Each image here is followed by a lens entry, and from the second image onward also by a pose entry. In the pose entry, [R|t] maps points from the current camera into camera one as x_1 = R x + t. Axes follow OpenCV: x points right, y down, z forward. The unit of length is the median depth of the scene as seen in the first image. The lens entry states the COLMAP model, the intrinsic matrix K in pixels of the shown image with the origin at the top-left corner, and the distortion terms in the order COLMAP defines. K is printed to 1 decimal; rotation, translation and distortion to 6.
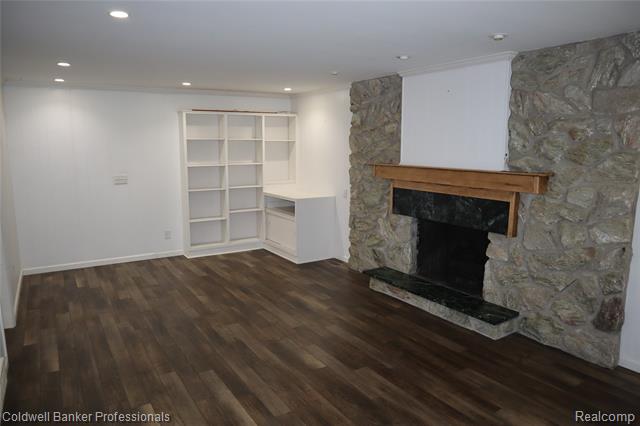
lens RADIAL K [[444.2, 0, 317.7], [0, 444.2, 214.2], [0, 0, 1]] dist [-0.118226, 0.074598]
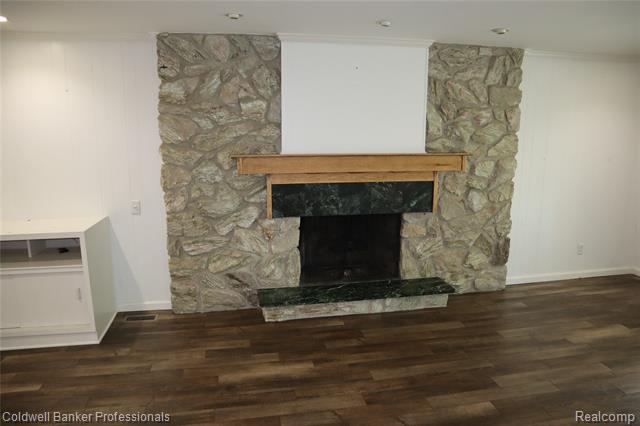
lens RADIAL K [[444.2, 0, 317.7], [0, 444.2, 214.2], [0, 0, 1]] dist [-0.118226, 0.074598]
pose [[0.363336, -0.174761, 0.915121, -0.568040], [0.145853, 0.980808, 0.129397, -0.108662], [-0.920171, 0.086459, 0.381852, 0.706393]]
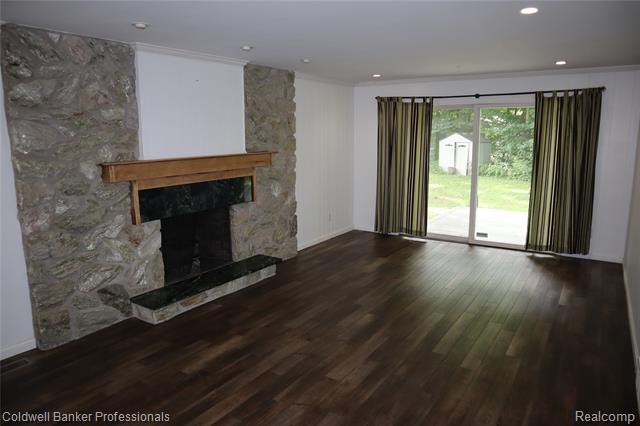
lens RADIAL K [[444.2, 0, 317.7], [0, 444.2, 214.2], [0, 0, 1]] dist [-0.118226, 0.074598]
pose [[-0.407668, -0.161845, 0.898673, -0.724332], [0.151023, 0.958663, 0.241158, -0.174715], [-0.900555, 0.234032, -0.366374, 1.114031]]
